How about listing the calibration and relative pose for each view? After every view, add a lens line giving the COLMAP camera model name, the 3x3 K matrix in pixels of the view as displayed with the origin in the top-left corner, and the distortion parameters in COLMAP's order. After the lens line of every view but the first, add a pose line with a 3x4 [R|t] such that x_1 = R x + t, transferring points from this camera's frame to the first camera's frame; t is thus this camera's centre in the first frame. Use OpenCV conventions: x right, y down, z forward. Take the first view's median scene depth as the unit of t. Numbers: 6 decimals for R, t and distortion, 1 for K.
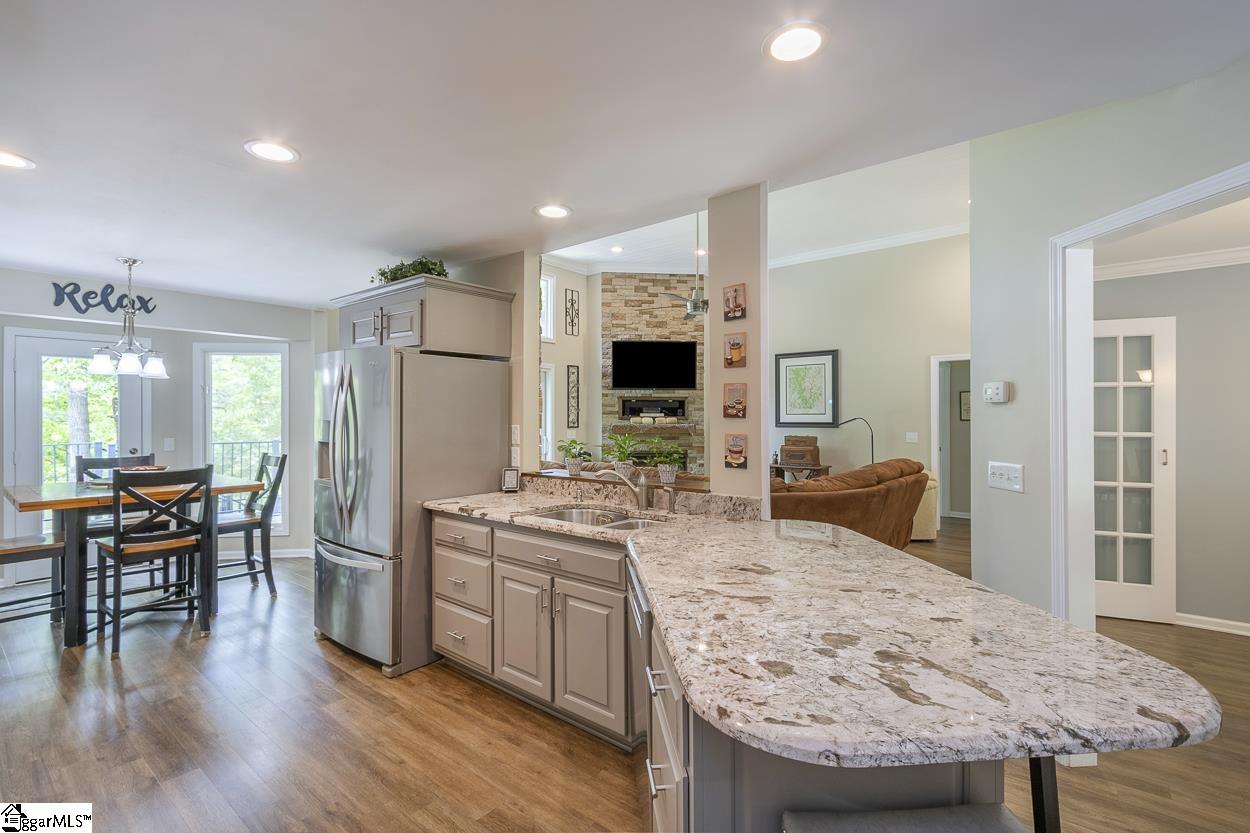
lens RADIAL K [[568.1, 0, 625.0], [0, 568.1, 416.5], [0, 0, 1]] dist [0.003046, 0.000107]
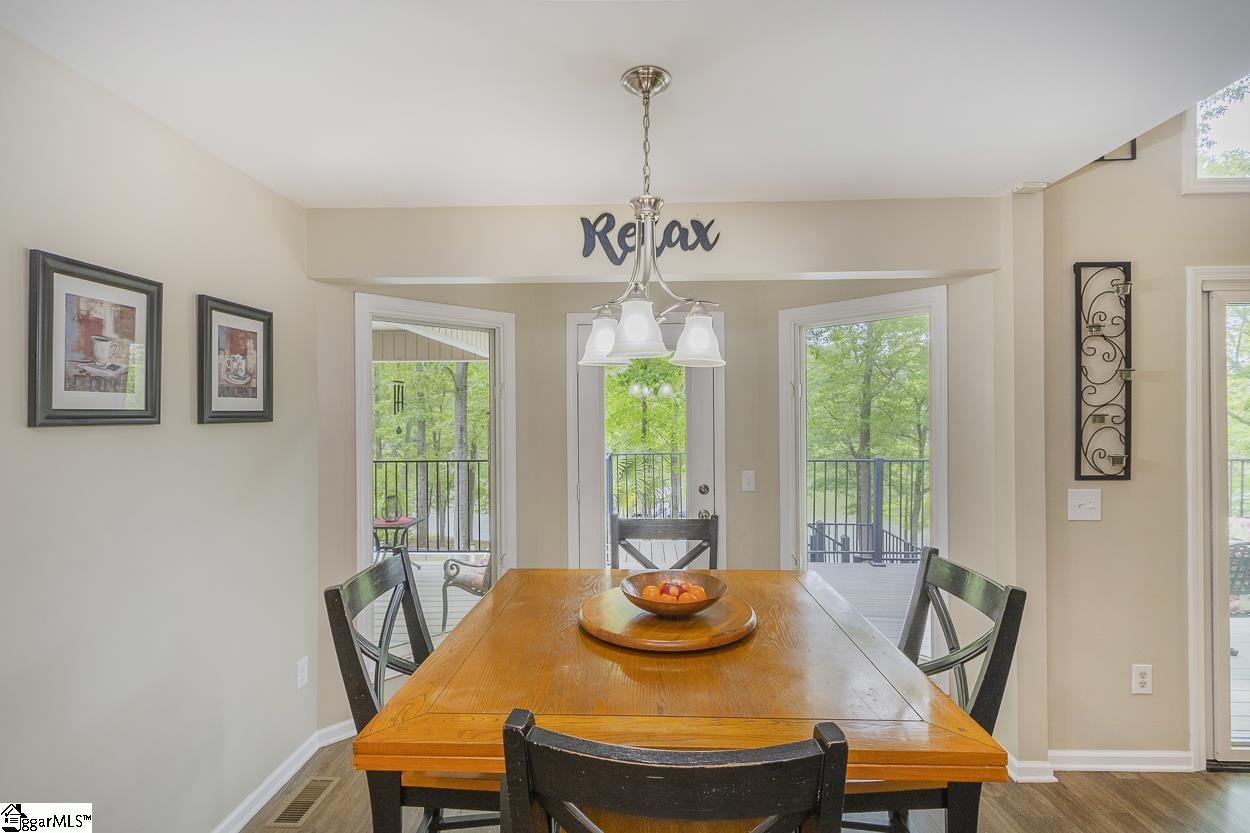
lens RADIAL K [[591.3, 0, 625.0], [0, 591.3, 416.5], [0, 0, 1]] dist [0.001140, 0.000066]
pose [[0.611638, -0.001733, -0.791136, -0.247409], [0.007215, 0.999968, 0.003388, -0.015758], [0.791105, -0.007780, 0.611631, 0.331357]]
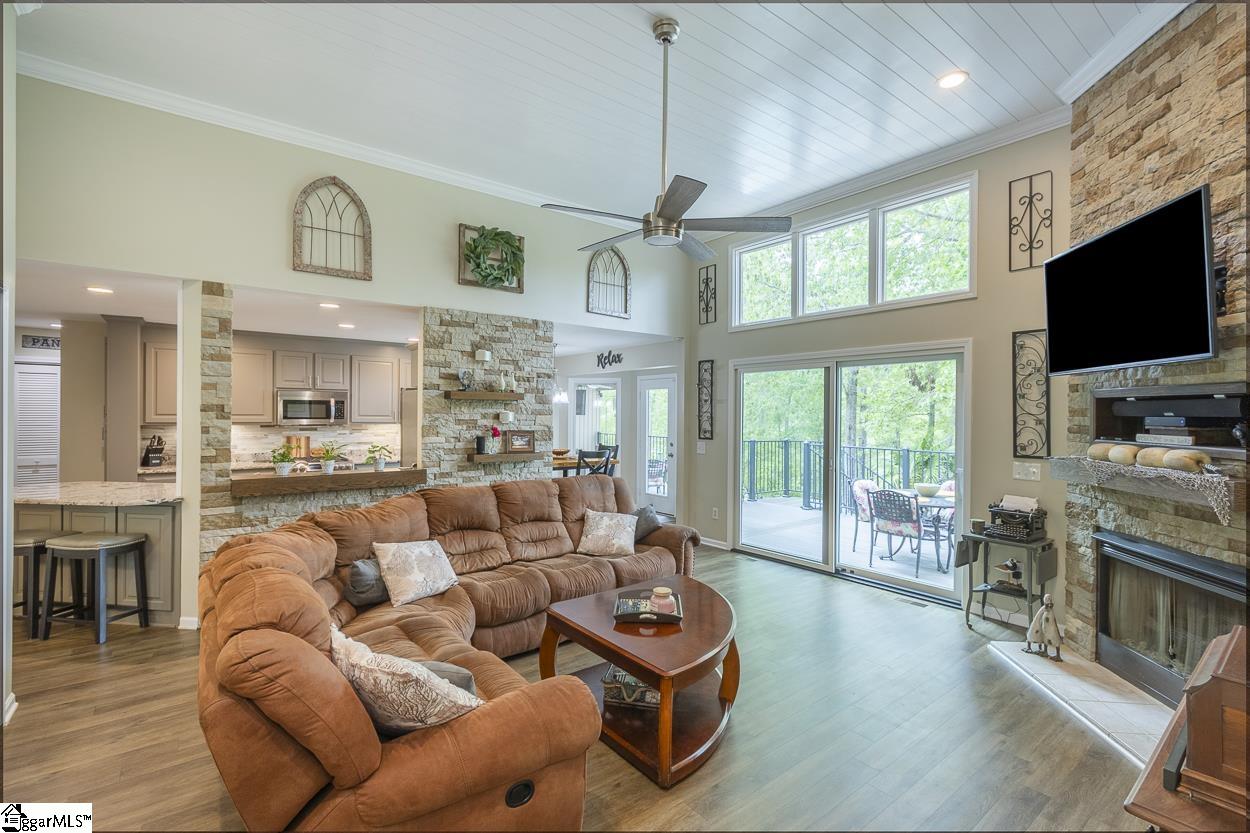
lens RADIAL K [[568.1, 0, 625.0], [0, 568.1, 416.5], [0, 0, 1]] dist [0.003046, 0.000107]
pose [[-0.222091, 0.006317, -0.975005, 0.462526], [-0.005006, 0.999958, 0.007619, -0.017979], [0.975013, 0.006573, -0.222050, 0.772352]]
